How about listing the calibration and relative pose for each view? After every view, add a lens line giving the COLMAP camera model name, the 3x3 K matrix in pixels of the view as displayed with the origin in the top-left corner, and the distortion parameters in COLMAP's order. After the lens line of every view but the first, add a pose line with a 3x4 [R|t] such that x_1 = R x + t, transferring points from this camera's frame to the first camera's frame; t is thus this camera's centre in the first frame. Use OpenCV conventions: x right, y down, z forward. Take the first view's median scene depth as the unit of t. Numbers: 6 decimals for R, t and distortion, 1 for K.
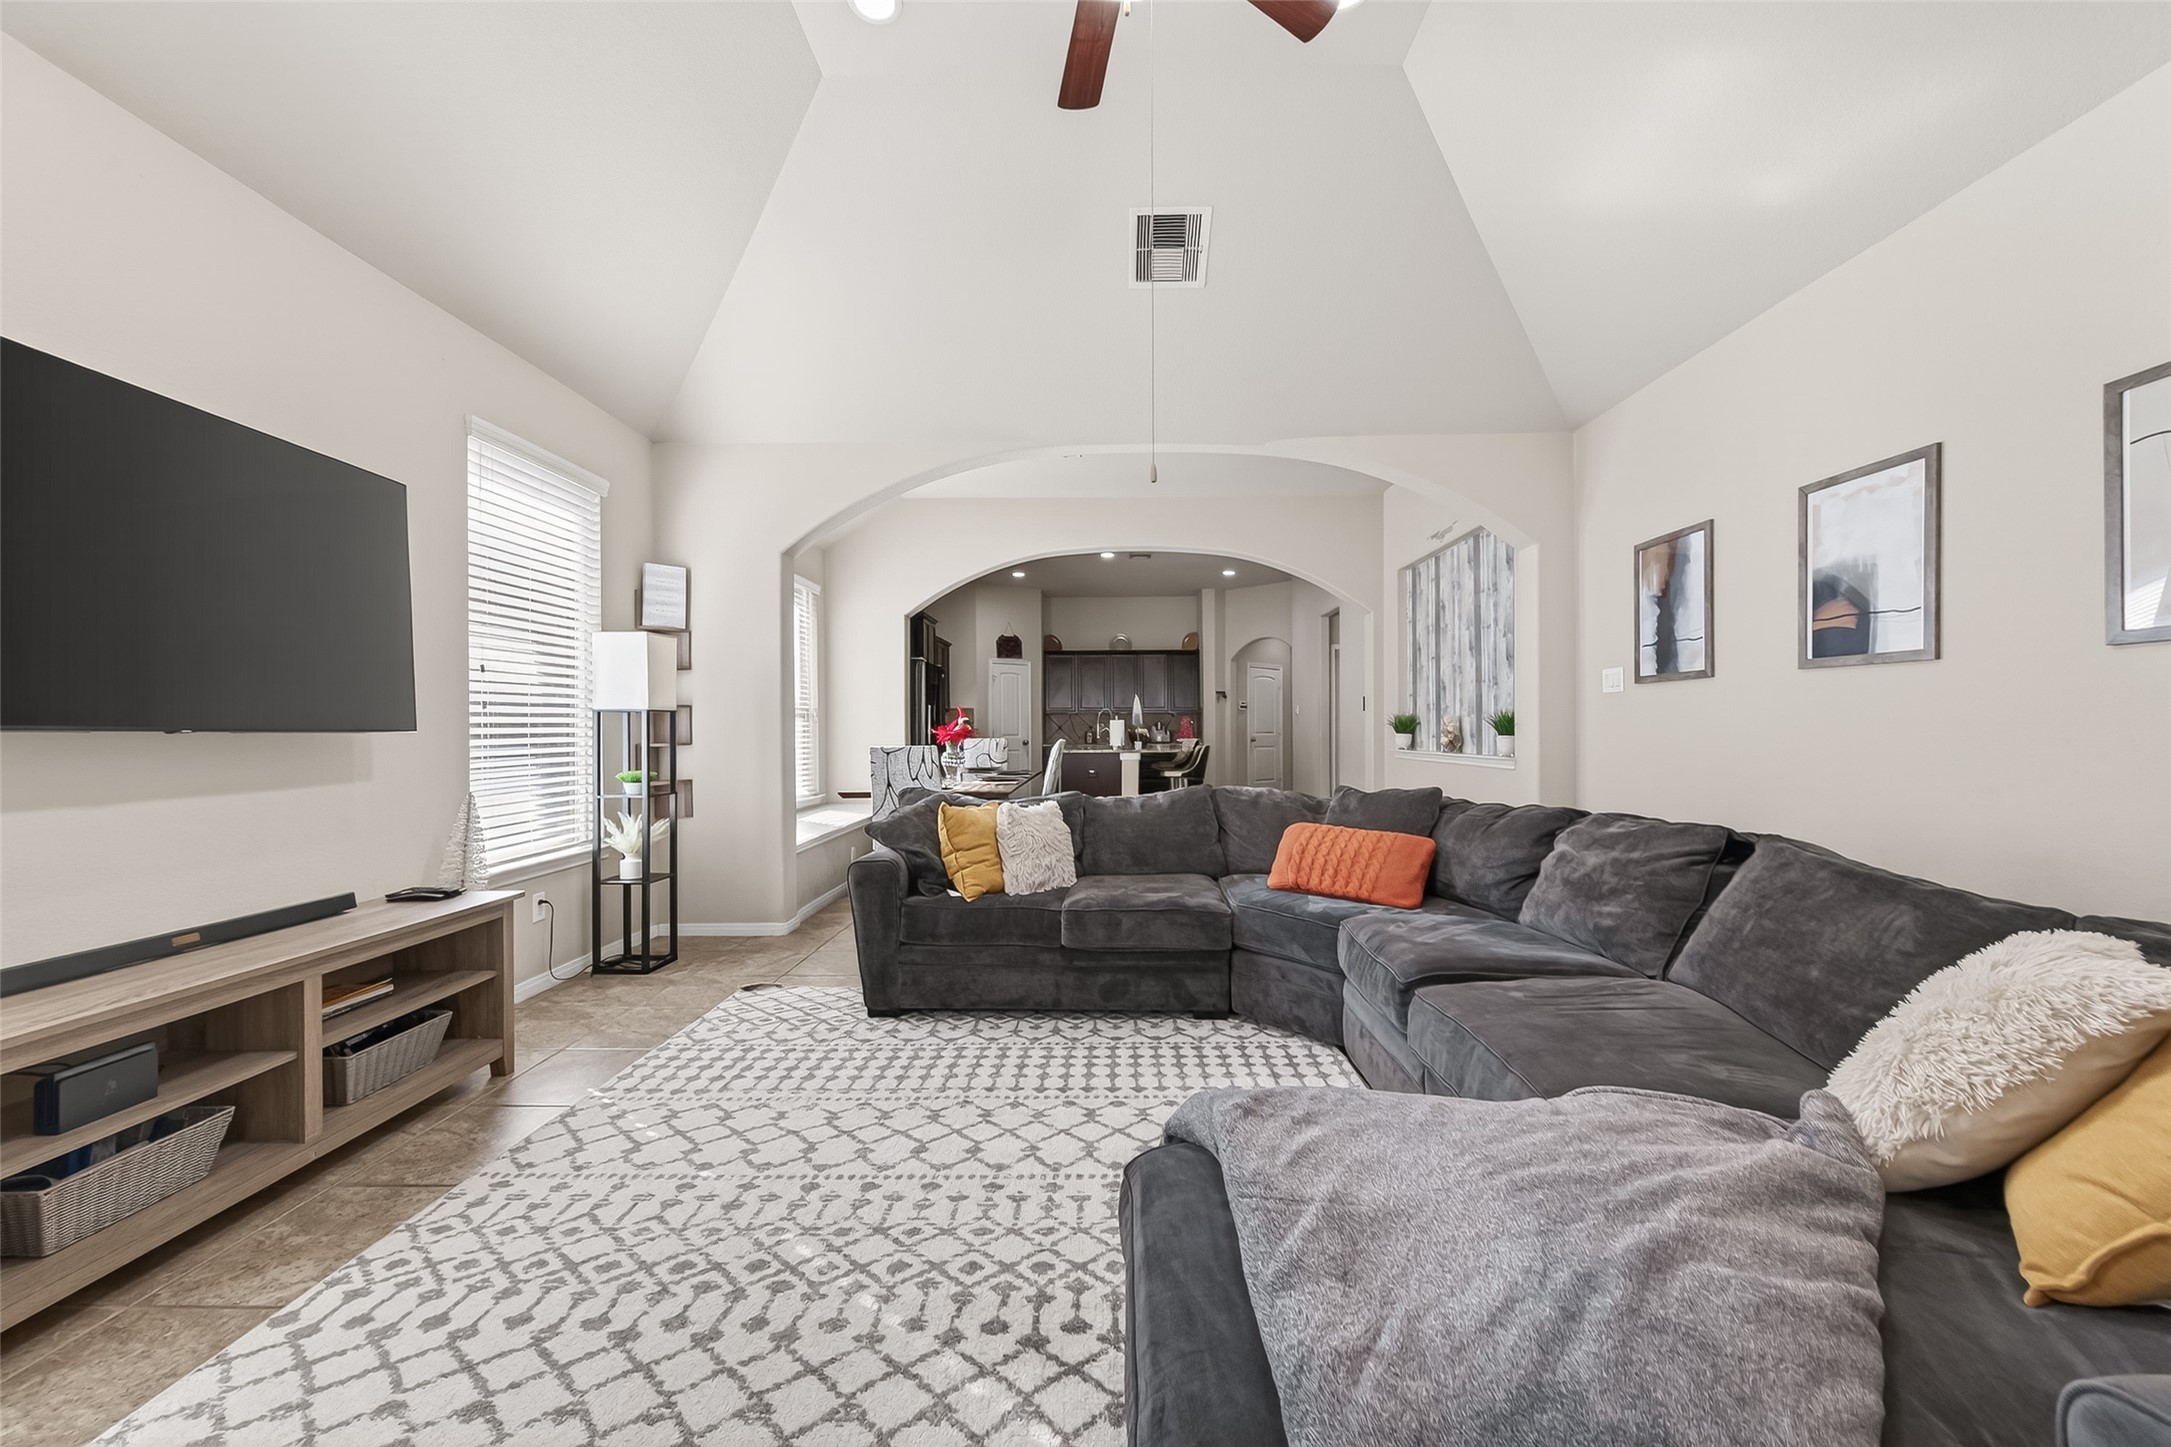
lens RADIAL K [[849.2, 0, 1098.1], [0, 849.2, 721.4], [0, 0, 1]] dist [0.005210, -0.001601]
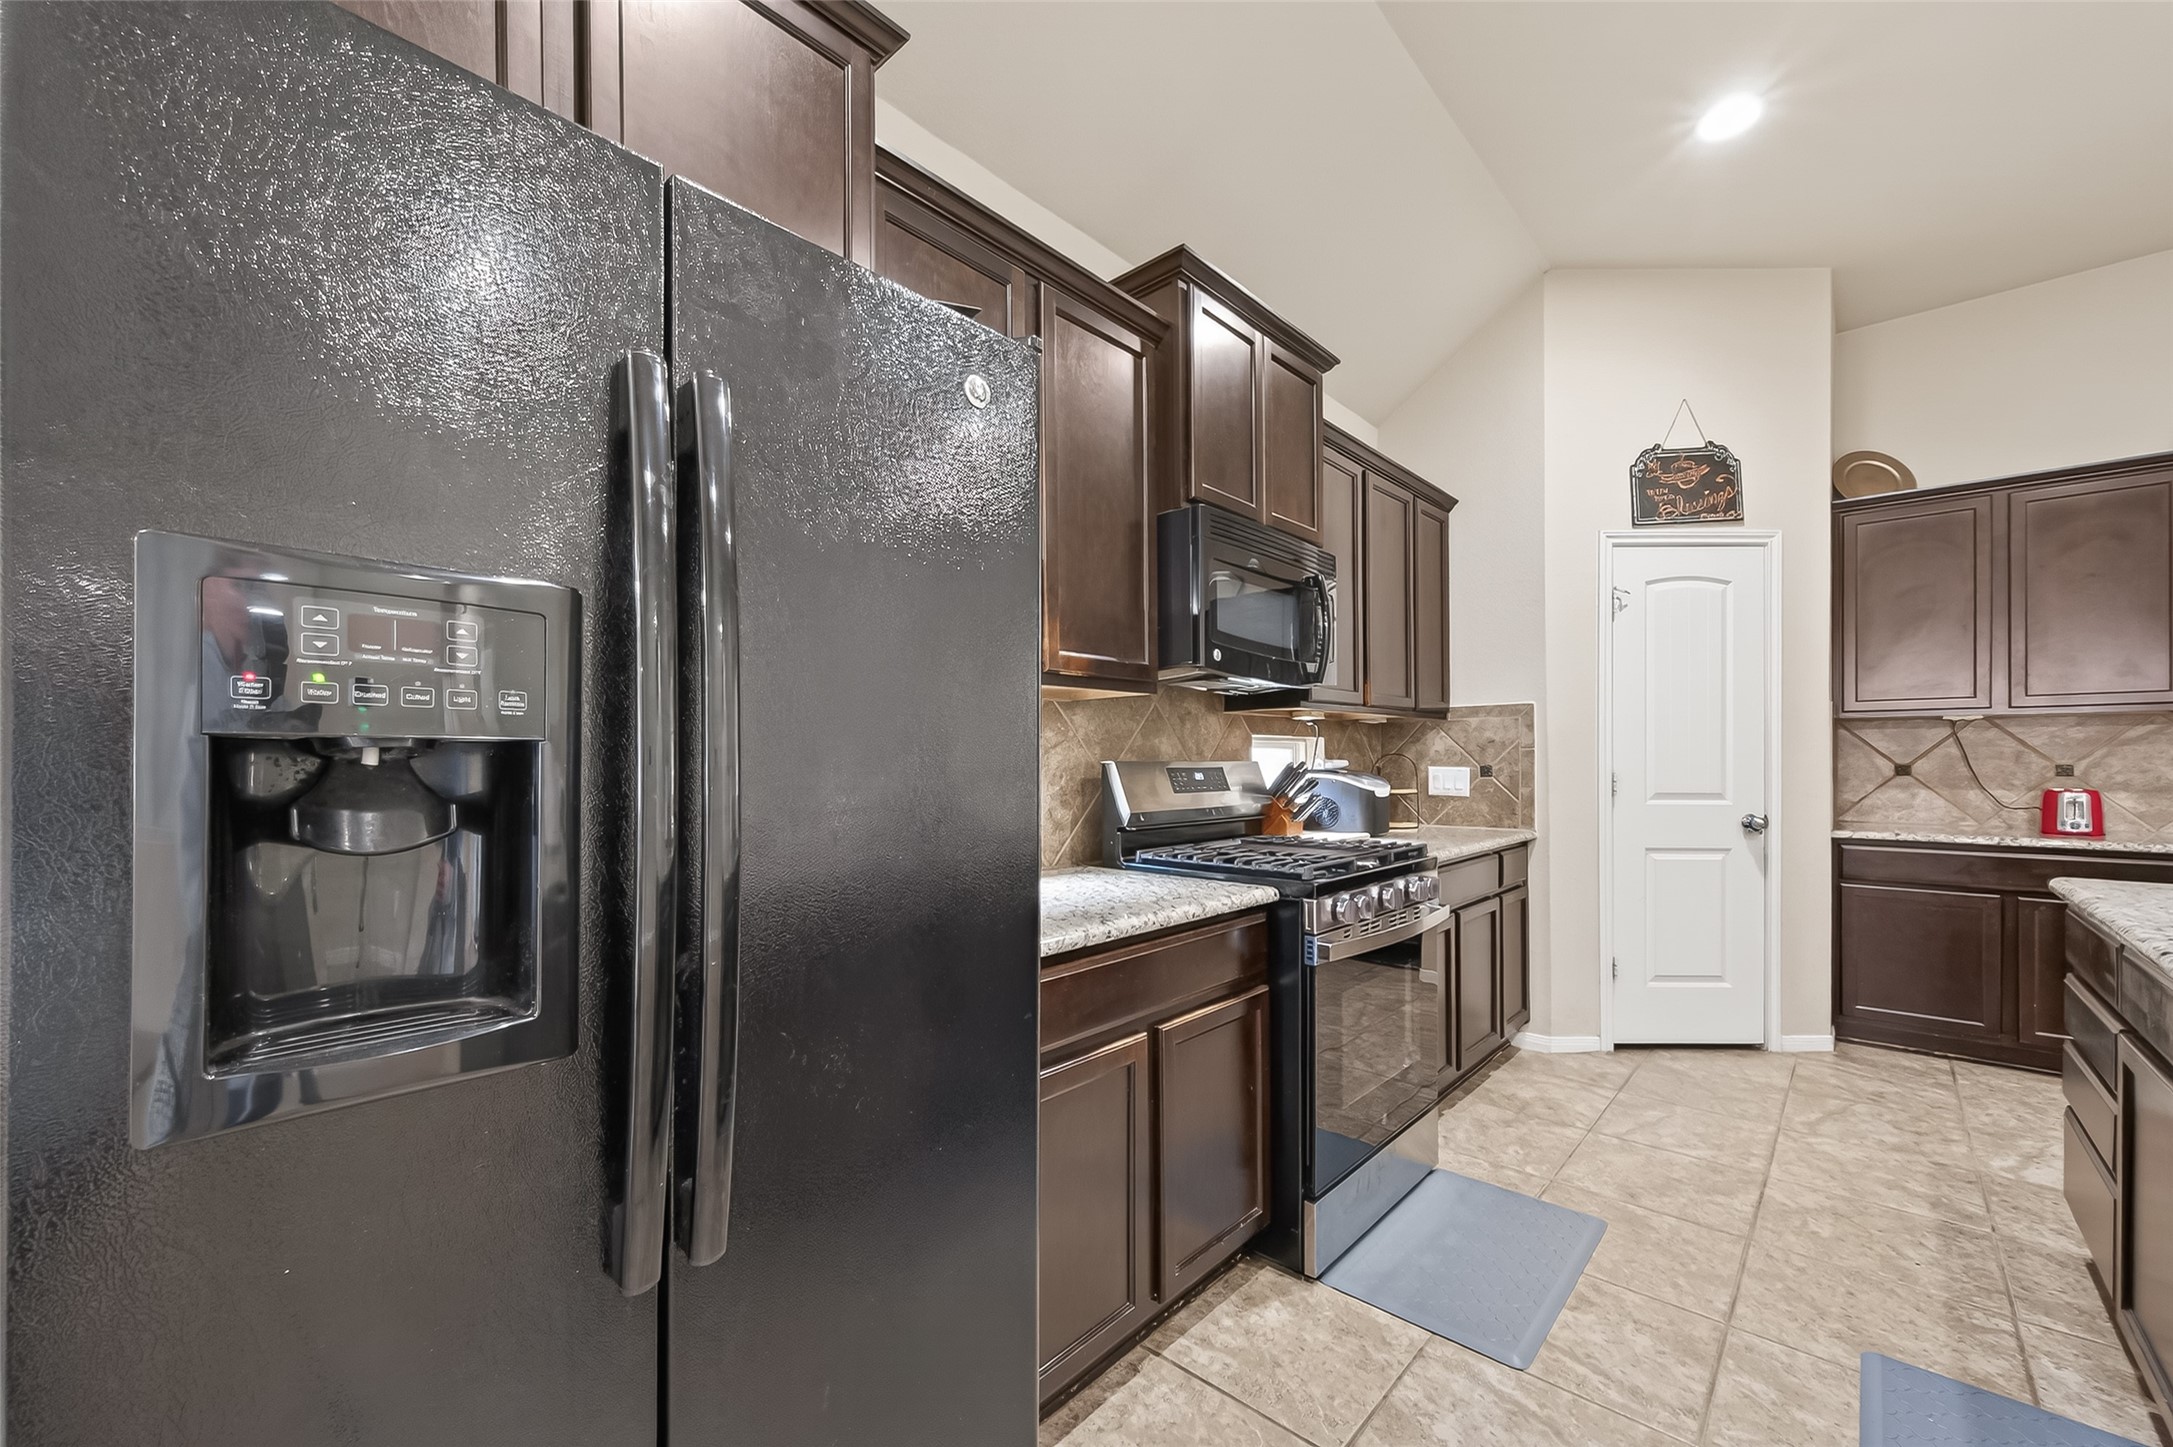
lens RADIAL K [[850.0, 0, 1081.9], [0, 850.0, 762.1], [0, 0, 1]] dist [0.005210, -0.001601]
pose [[0.740287, 0.007839, -0.672246, -0.252699], [0.003101, 0.999882, 0.015074, -0.002515], [0.672284, -0.013243, 0.740175, 2.662546]]
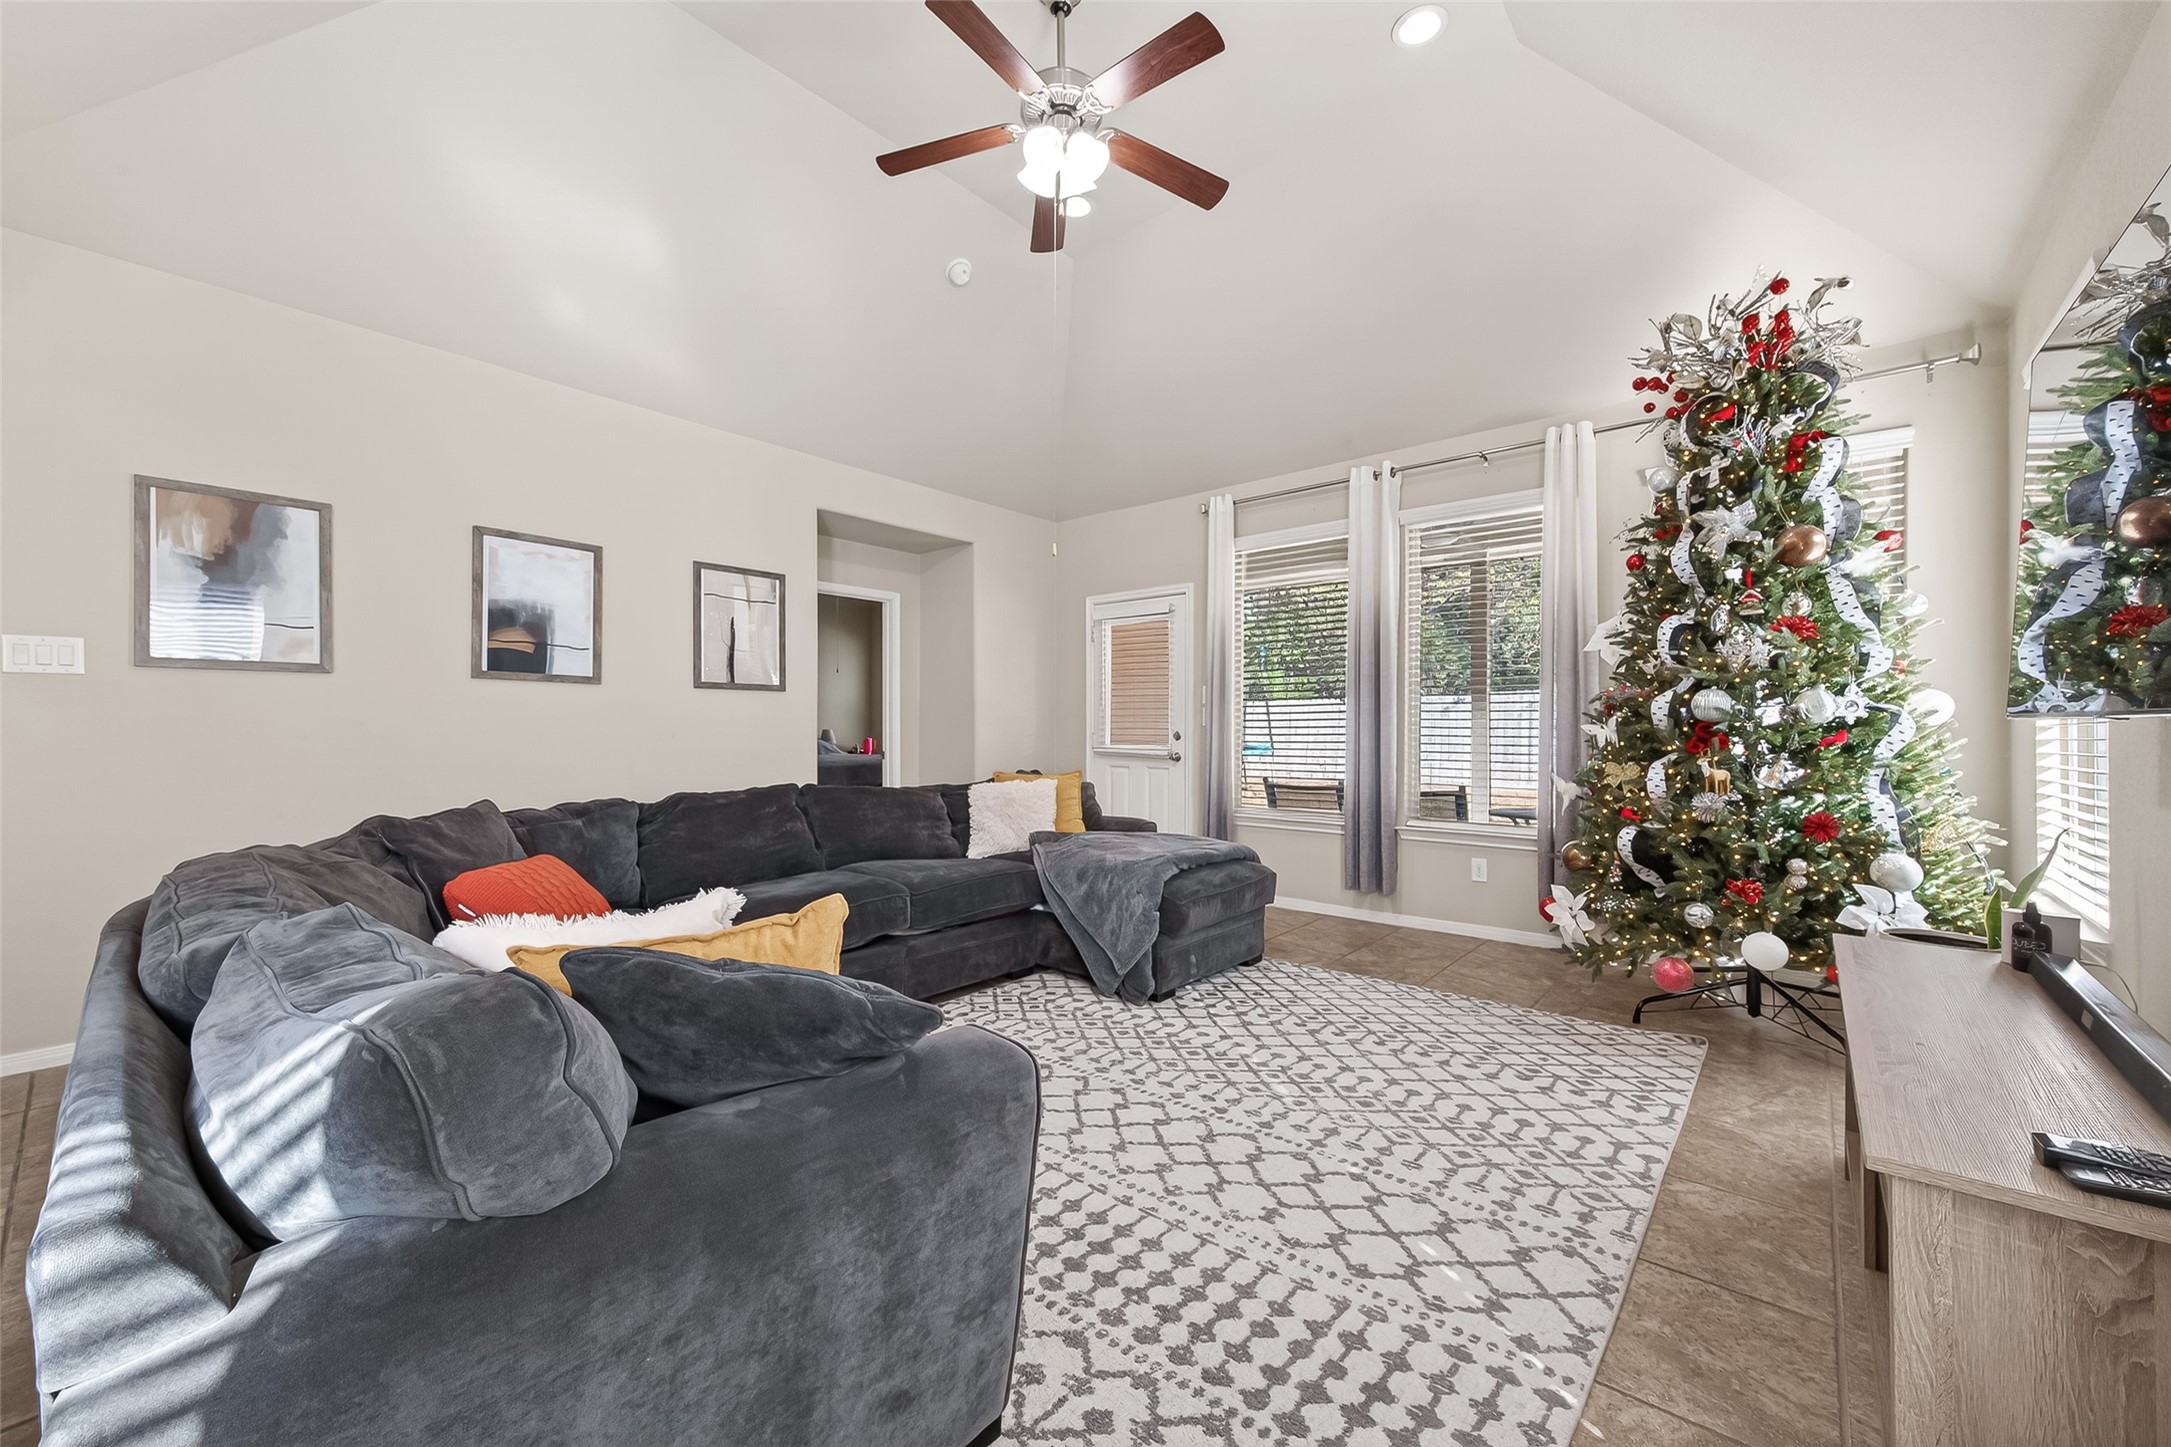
lens RADIAL K [[849.2, 0, 1086.0], [0, 849.2, 731.3], [0, 0, 1]] dist [0.005210, -0.001601]
pose [[-0.767258, 0.003363, 0.641329, -0.630825], [-0.002019, 0.999969, -0.007659, 0.021609], [-0.641335, -0.007171, -0.767228, 1.447268]]
